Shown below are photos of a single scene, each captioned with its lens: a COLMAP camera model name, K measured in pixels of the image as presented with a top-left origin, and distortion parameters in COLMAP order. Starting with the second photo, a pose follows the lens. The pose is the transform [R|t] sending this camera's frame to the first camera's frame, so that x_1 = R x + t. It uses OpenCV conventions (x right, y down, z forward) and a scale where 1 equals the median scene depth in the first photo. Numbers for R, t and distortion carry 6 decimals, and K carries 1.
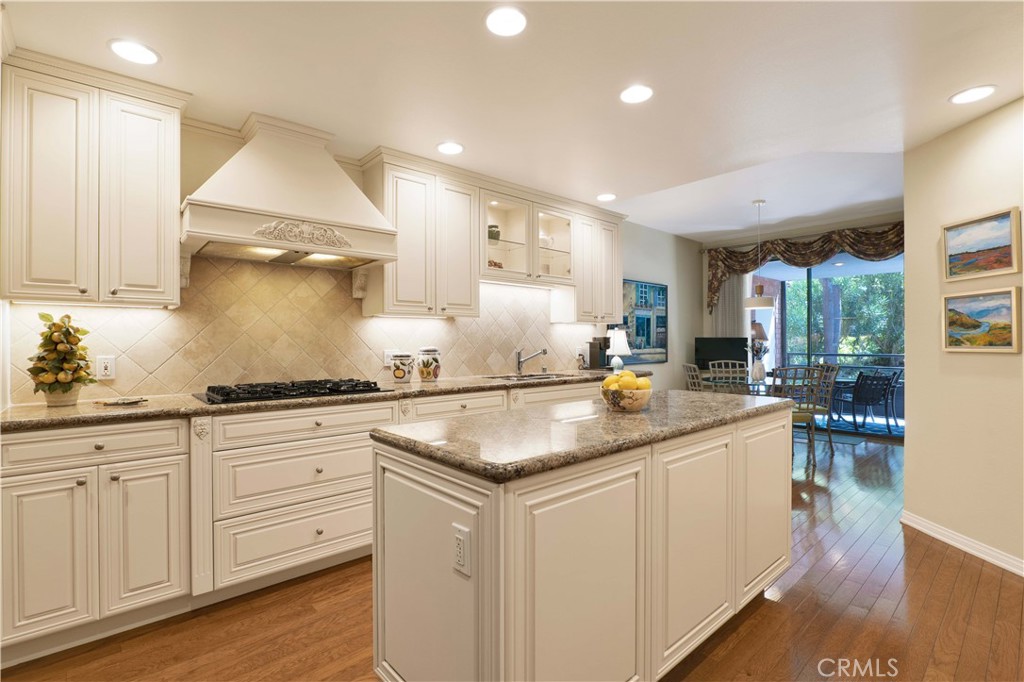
lens RADIAL K [[482.7, 0, 511.5], [0, 482.7, 342.1], [0, 0, 1]] dist [-0.026998, 0.008797]
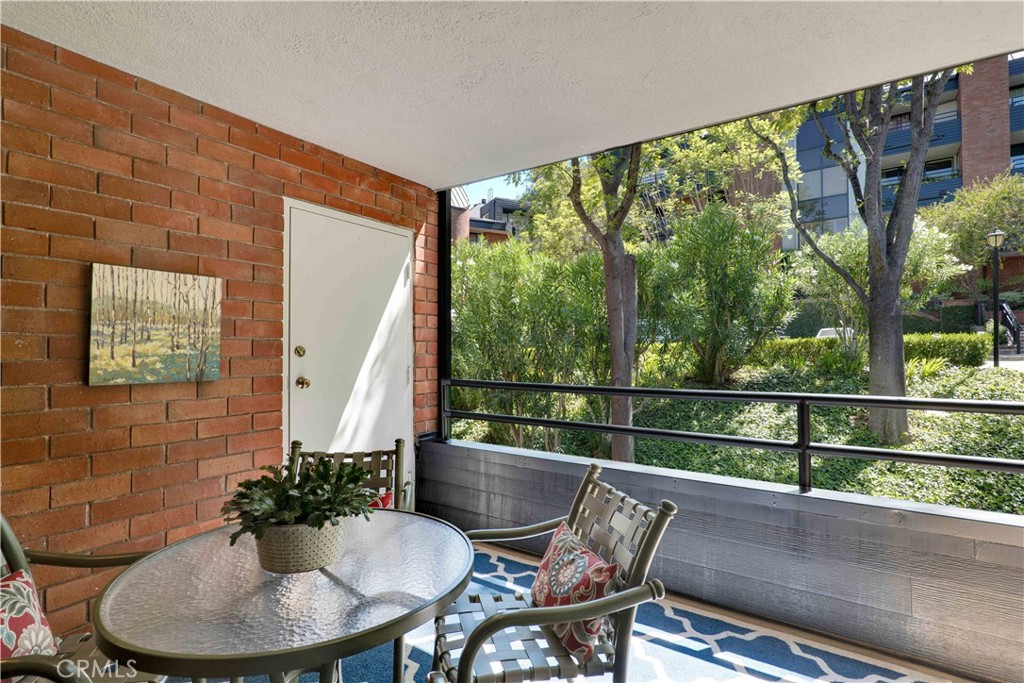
lens RADIAL K [[482.7, 0, 511.5], [0, 482.7, 342.6], [0, 0, 1]] dist [-0.026998, 0.008797]
pose [[0.969515, 0.004652, 0.244990, 0.822126], [-0.001072, 0.999891, -0.014744, -0.000591], [-0.245031, 0.014032, 0.969414, 0.957715]]
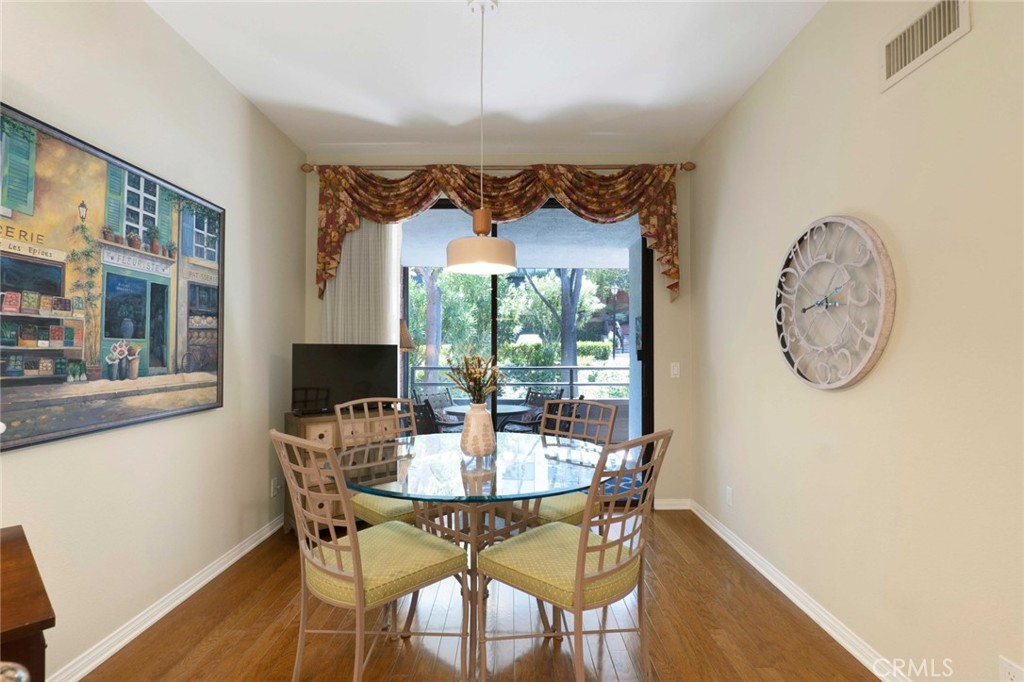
lens RADIAL K [[482.7, 0, 511.5], [0, 482.7, 342.1], [0, 0, 1]] dist [-0.026998, 0.008797]
pose [[0.667178, 0.014004, 0.744767, 0.210055], [-0.002542, 0.999860, -0.016523, -0.004923], [-0.744894, 0.009130, 0.667120, 0.623161]]
